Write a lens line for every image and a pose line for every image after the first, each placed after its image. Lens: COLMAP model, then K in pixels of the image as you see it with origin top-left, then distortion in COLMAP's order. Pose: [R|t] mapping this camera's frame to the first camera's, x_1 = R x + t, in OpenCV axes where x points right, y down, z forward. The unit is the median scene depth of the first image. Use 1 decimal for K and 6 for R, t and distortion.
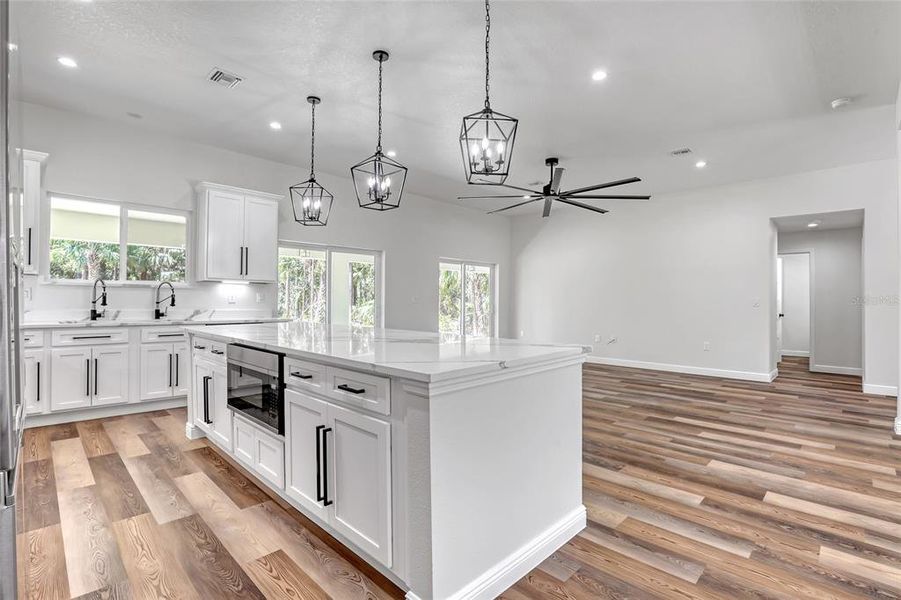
lens RADIAL K [[435.1, 0, 452.8], [0, 435.1, 300.6], [0, 0, 1]] dist [-0.001761, 0.000095]
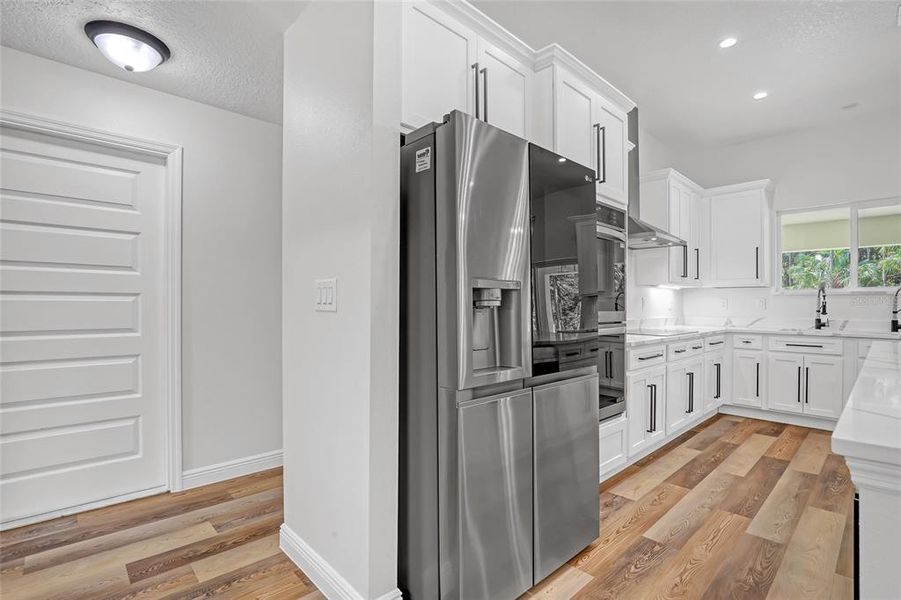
lens RADIAL K [[435.1, 0, 453.0], [0, 435.1, 304.1], [0, 0, 1]] dist [-0.001761, 0.000095]
pose [[-0.014459, -0.010295, -0.999842, 0.231738], [-0.004661, 0.999937, -0.010229, 0.002121], [0.999885, 0.004512, -0.014506, 0.229775]]
